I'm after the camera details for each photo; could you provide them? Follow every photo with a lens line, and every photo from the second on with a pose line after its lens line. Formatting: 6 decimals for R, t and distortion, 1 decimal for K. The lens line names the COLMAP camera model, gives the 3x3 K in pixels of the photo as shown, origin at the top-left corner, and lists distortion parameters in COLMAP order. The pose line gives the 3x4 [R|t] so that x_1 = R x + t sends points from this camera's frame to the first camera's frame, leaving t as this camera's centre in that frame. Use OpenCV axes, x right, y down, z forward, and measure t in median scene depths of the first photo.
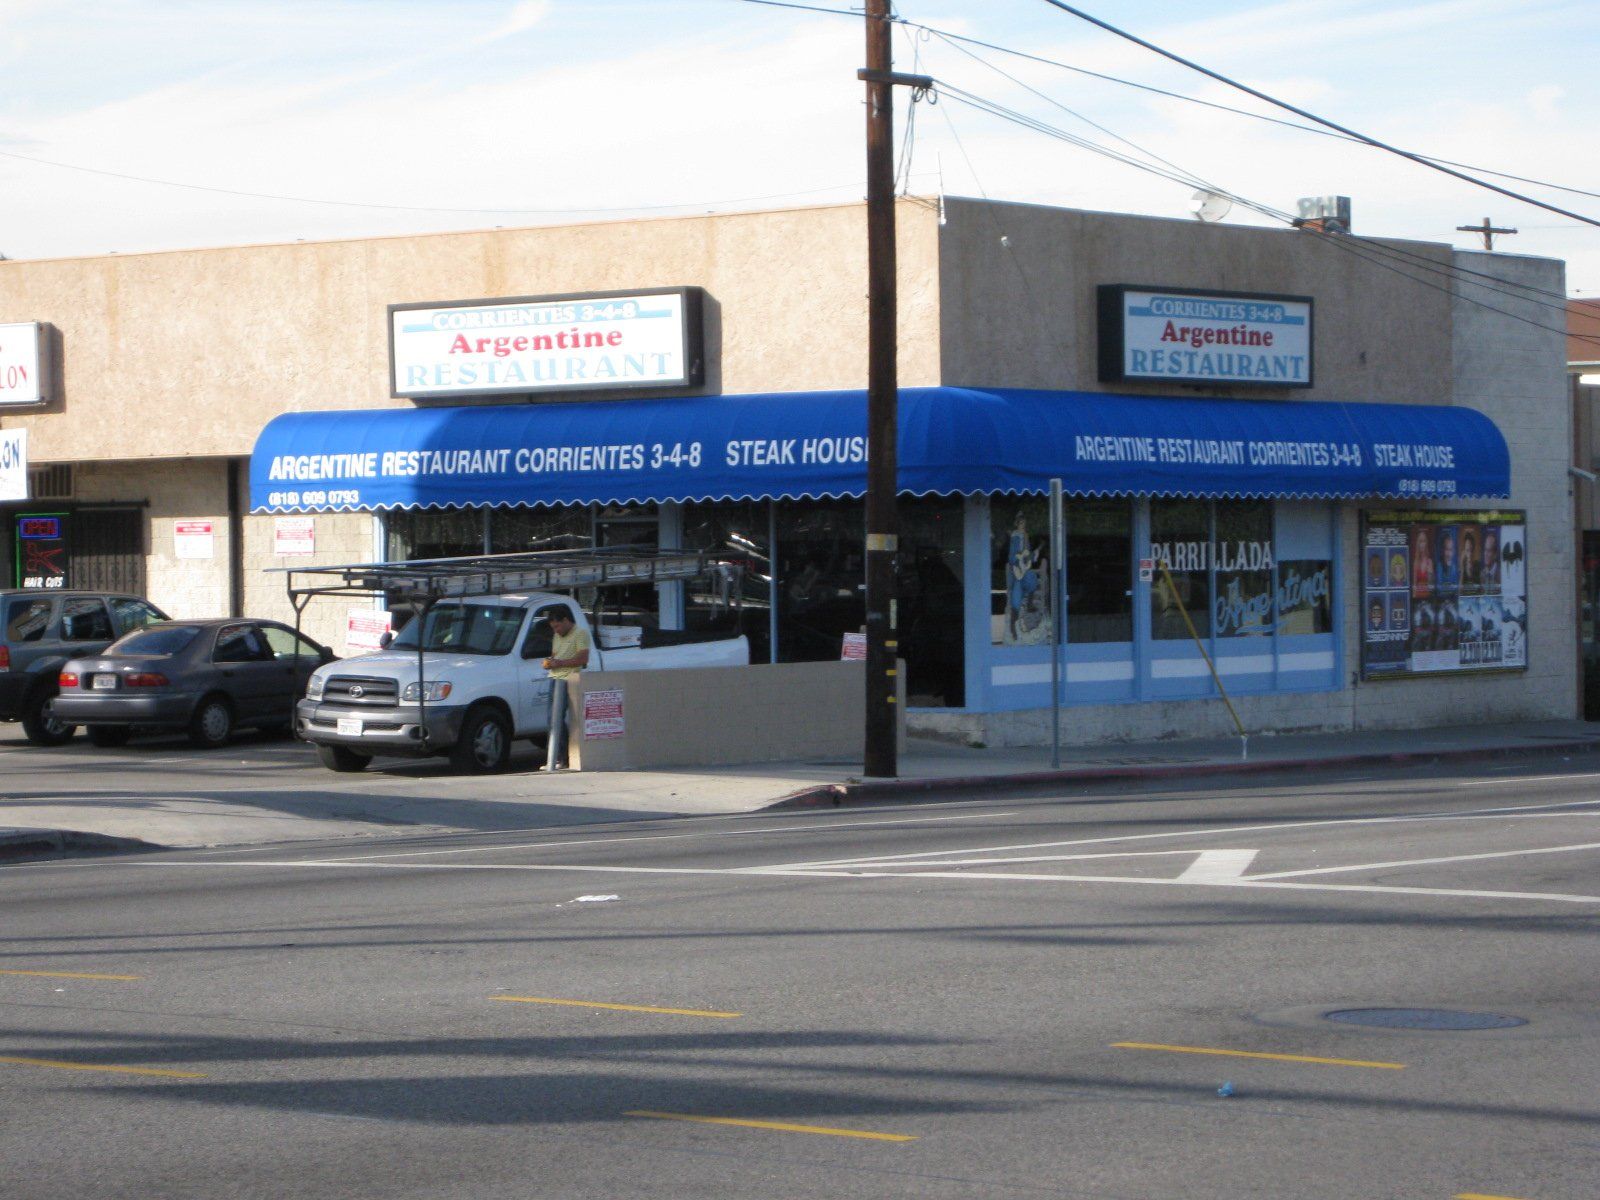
lens RADIAL K [[4698.8, 0, 800.0], [0, 4698.8, 600.0], [0, 0, 1]] dist [-0.075567, -0.524011]
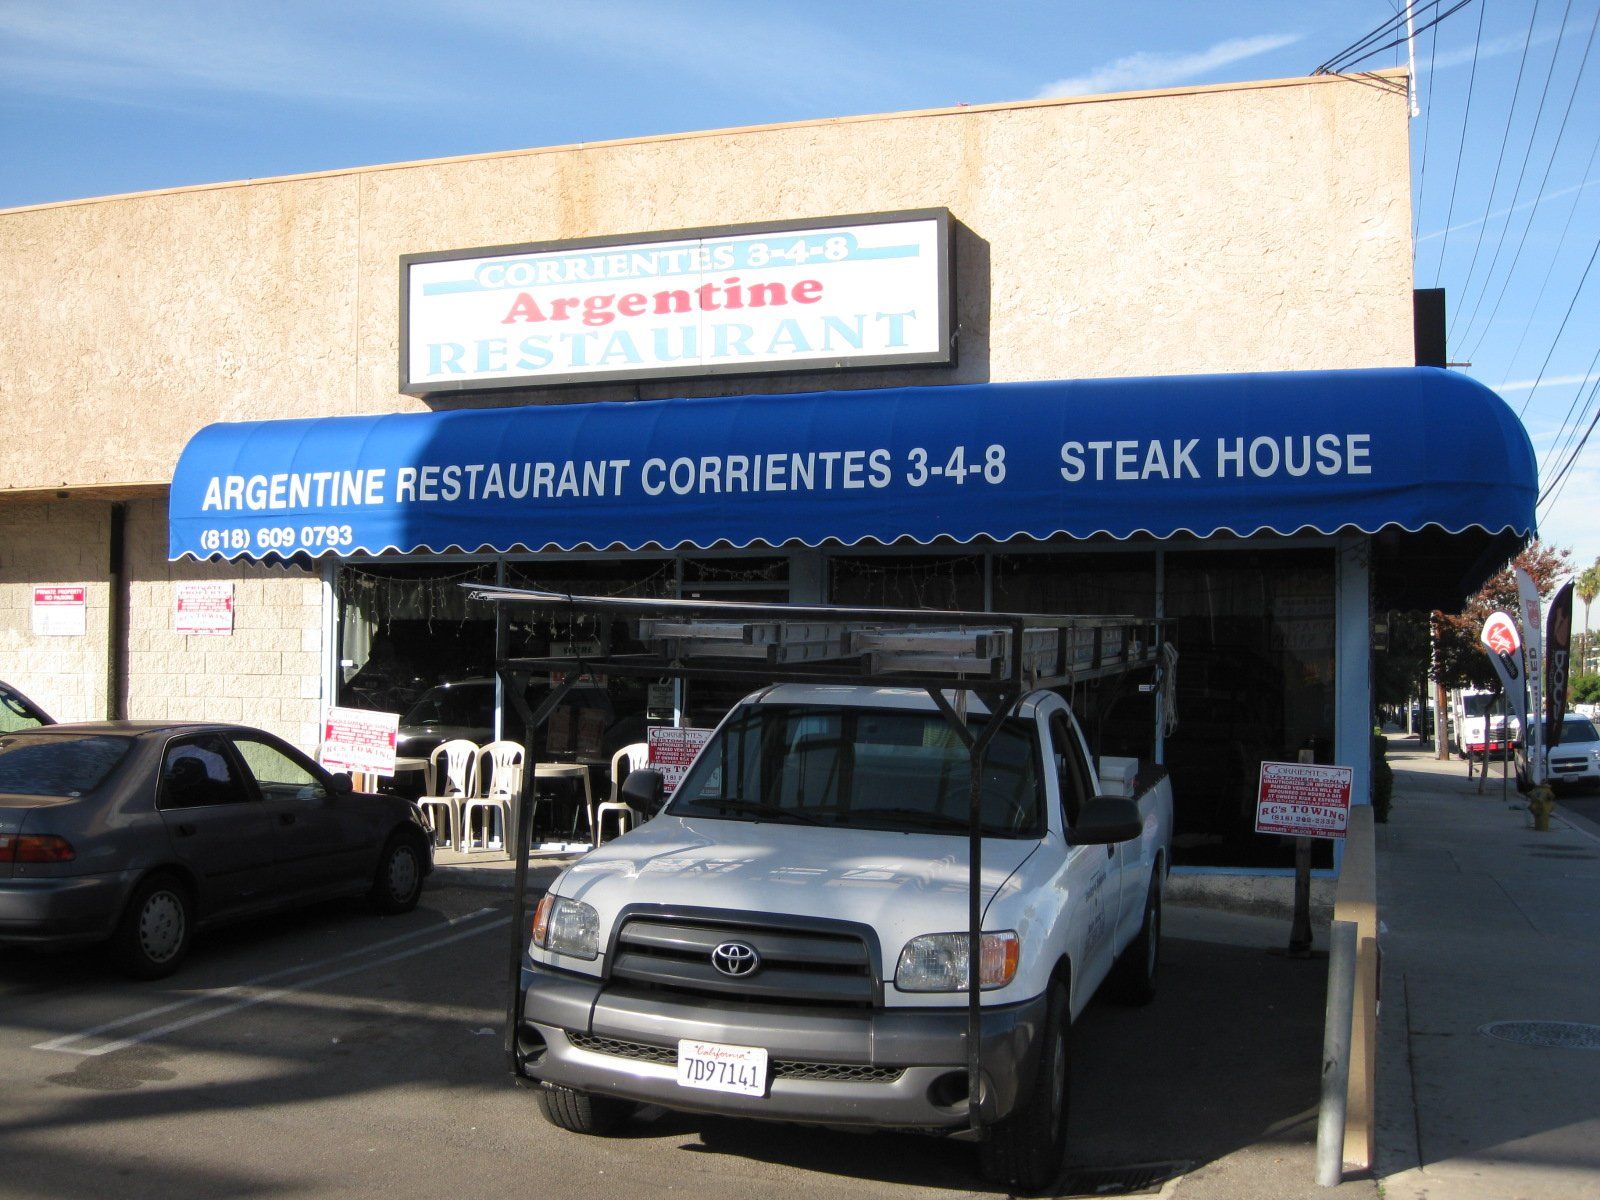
lens RADIAL K [[1855.3, 0, 801.0], [0, 1855.3, 607.9], [0, 0, 1]] dist [-0.202797, 0.175817]
pose [[0.951842, 0.031832, 0.304931, -0.114225], [-0.015455, 0.998313, -0.055974, 0.001240], [-0.306198, 0.048566, 0.950728, 0.755956]]
